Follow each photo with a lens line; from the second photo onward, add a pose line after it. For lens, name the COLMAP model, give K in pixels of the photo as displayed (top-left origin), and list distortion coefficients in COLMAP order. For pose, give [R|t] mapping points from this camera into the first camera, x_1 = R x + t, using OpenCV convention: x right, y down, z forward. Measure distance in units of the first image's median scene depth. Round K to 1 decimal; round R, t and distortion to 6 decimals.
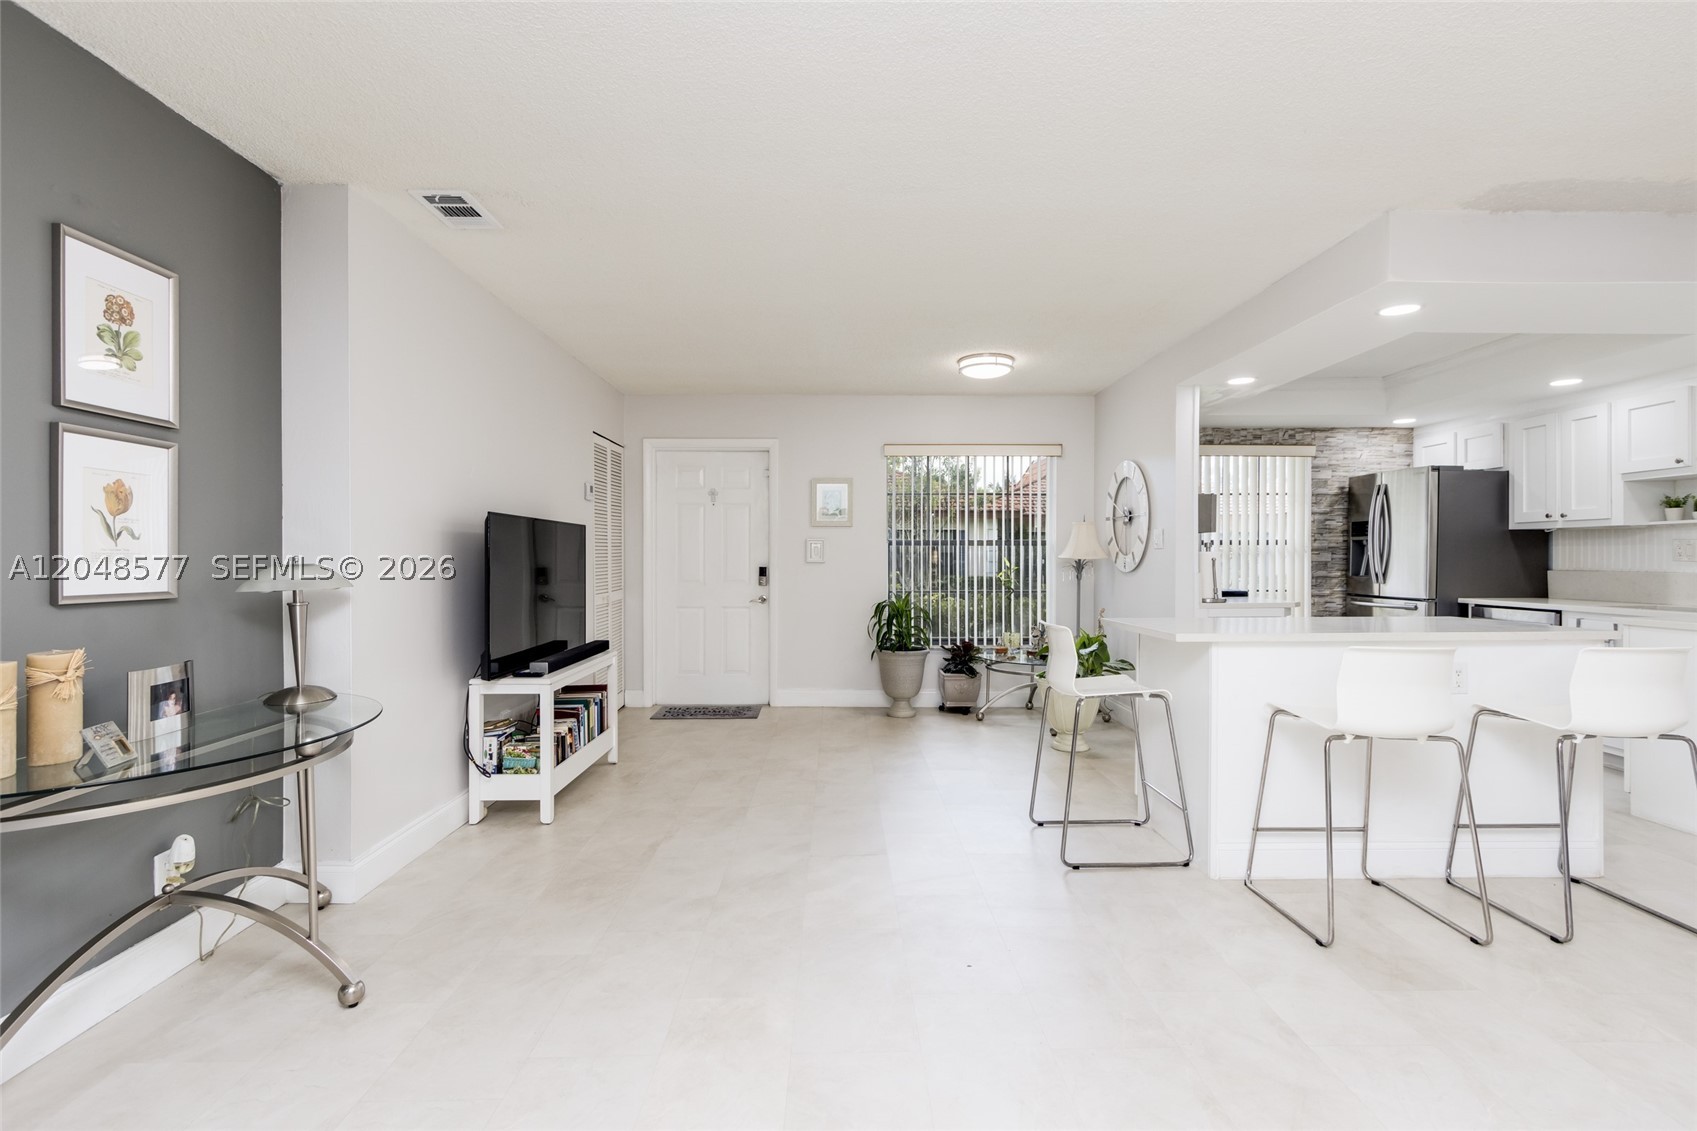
lens RADIAL K [[780.6, 0, 851.2], [0, 780.6, 561.7], [0, 0, 1]] dist [0.004248, 0.000035]
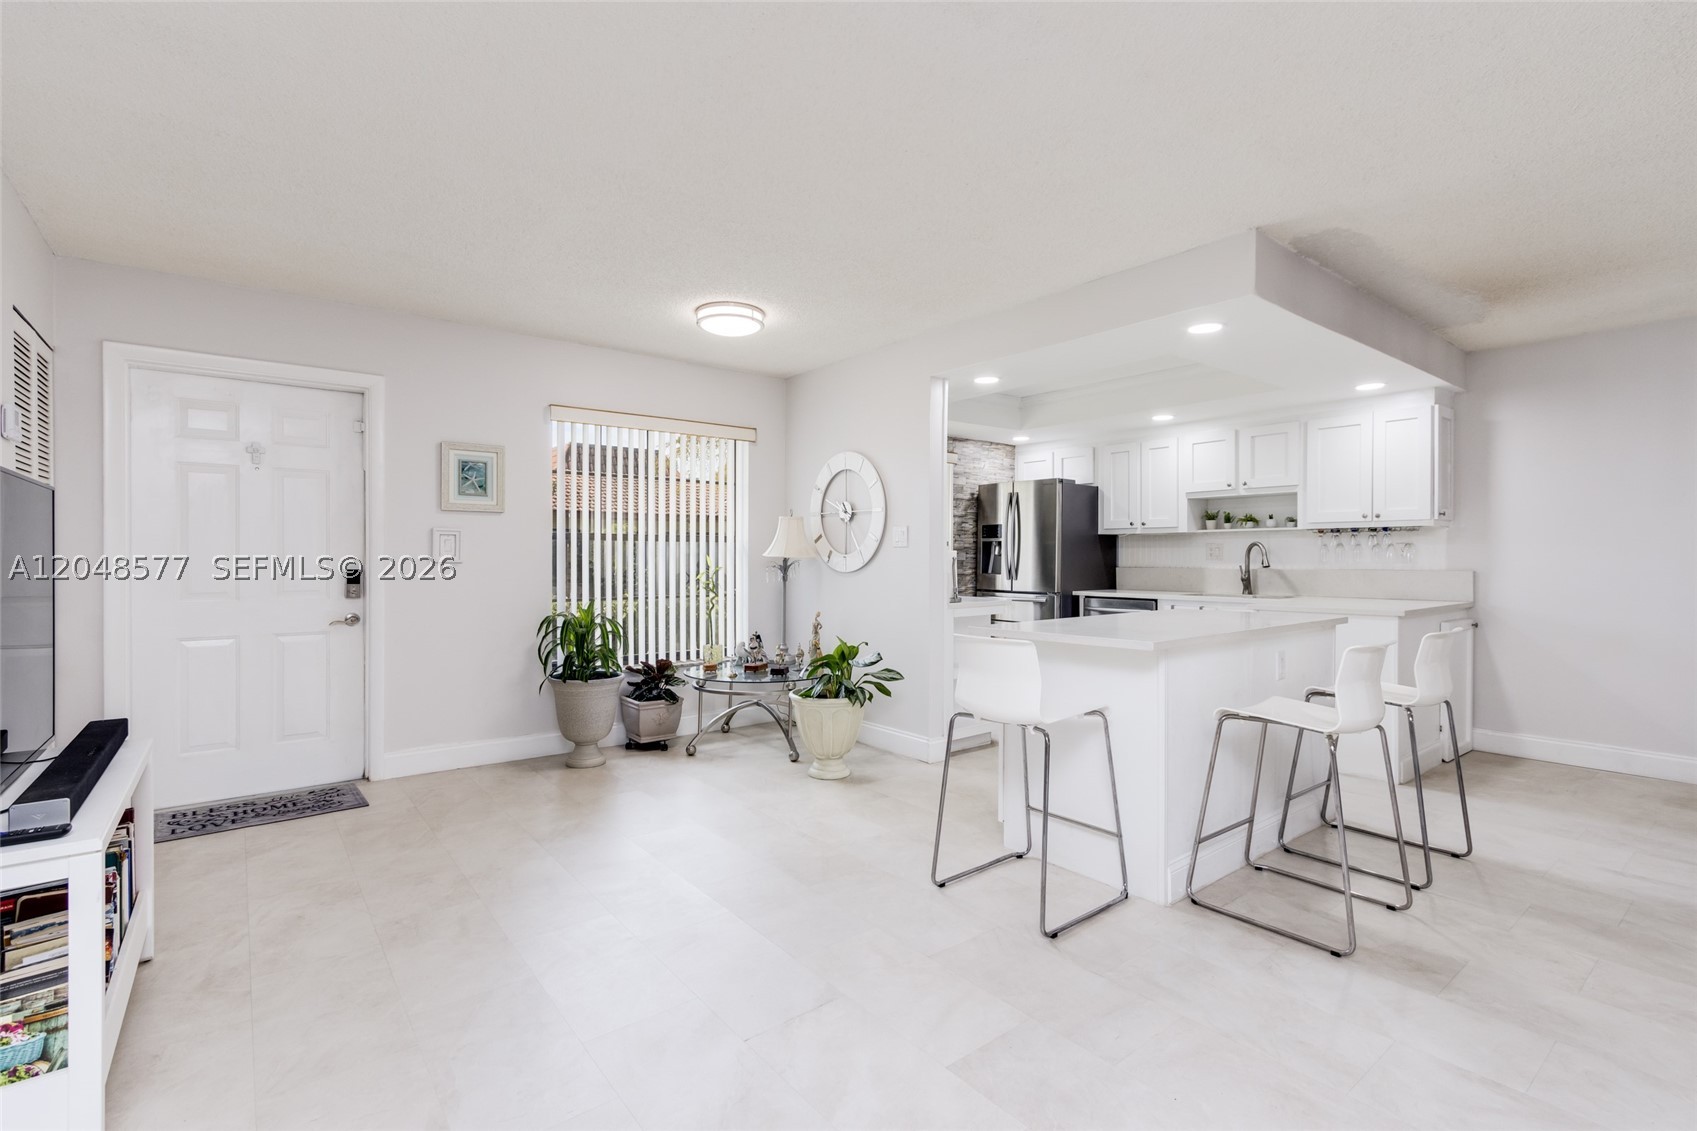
lens RADIAL K [[775.4, 0, 851.9], [0, 775.4, 562.0], [0, 0, 1]] dist [0.004388, -0.000466]
pose [[0.794623, -0.001864, 0.607100, -0.185906], [0.001293, 0.999998, 0.001379, 0.000150], [-0.607102, -0.000311, 0.794624, 0.243044]]
